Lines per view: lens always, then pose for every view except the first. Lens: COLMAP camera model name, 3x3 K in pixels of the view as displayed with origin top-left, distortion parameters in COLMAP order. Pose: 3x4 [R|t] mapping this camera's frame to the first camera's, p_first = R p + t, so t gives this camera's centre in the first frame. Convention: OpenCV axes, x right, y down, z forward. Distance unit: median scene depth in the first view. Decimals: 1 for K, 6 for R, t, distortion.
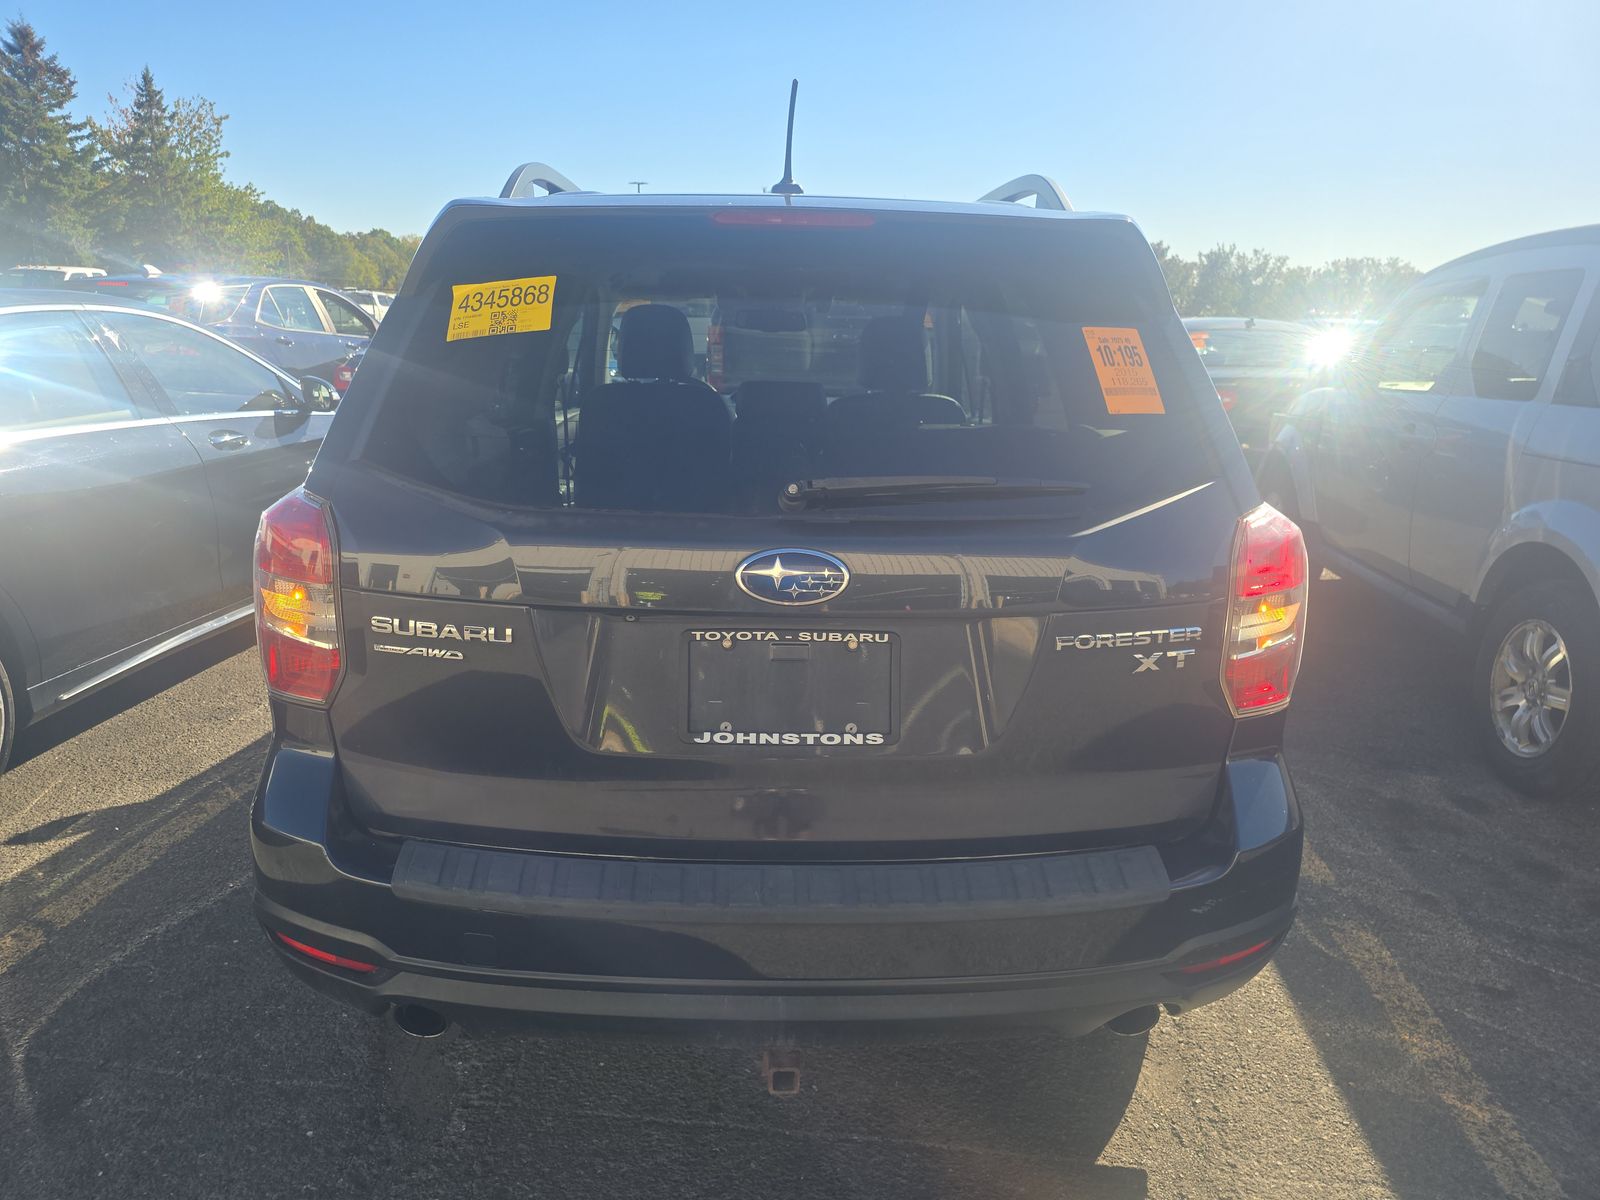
lens RADIAL K [[1079.9, 0, 790.4], [0, 1079.9, 595.7], [0, 0, 1]] dist [0.002401, -0.001920]
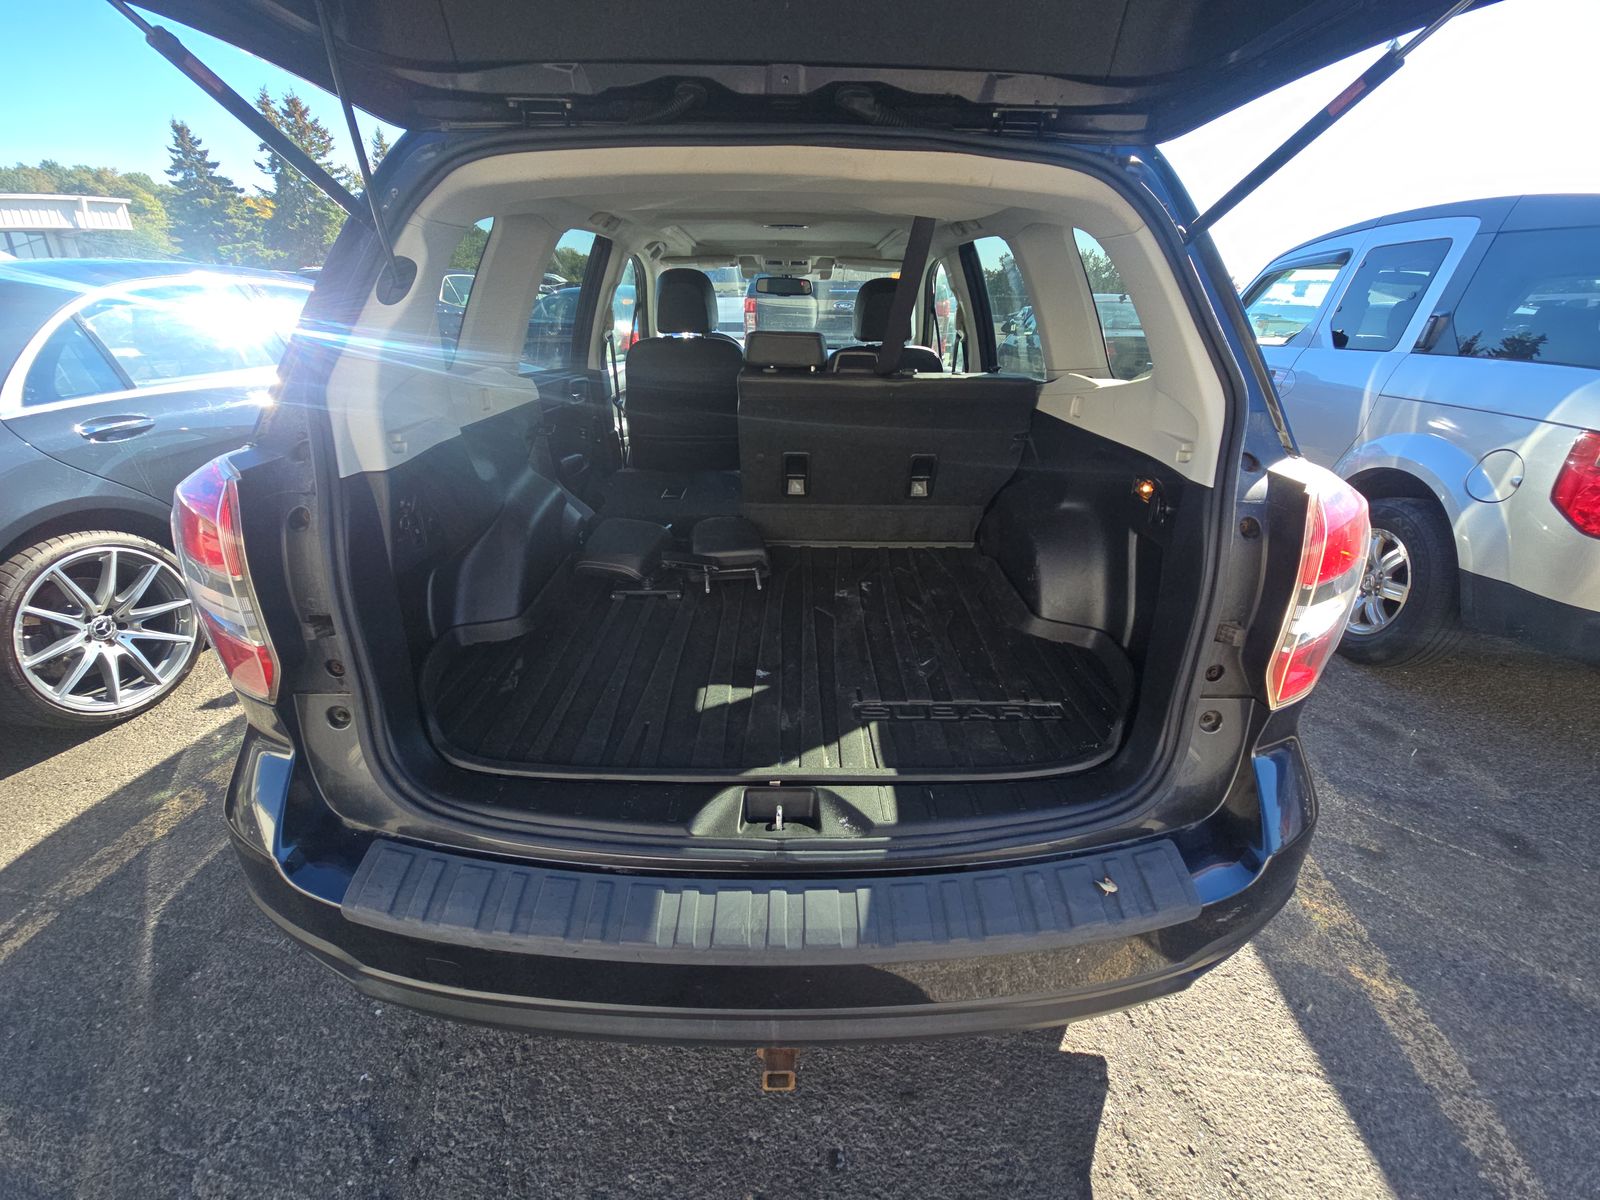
lens RADIAL K [[651.4, 0, 798.8], [0, 651.4, 583.7], [0, 0, 1]] dist [-0.001701, -0.002776]
pose [[0.999940, -0.000628, -0.010952, 0.014335], [0.002356, 0.987349, 0.158546, -0.063405], [0.010714, -0.158562, 0.987291, 0.373055]]
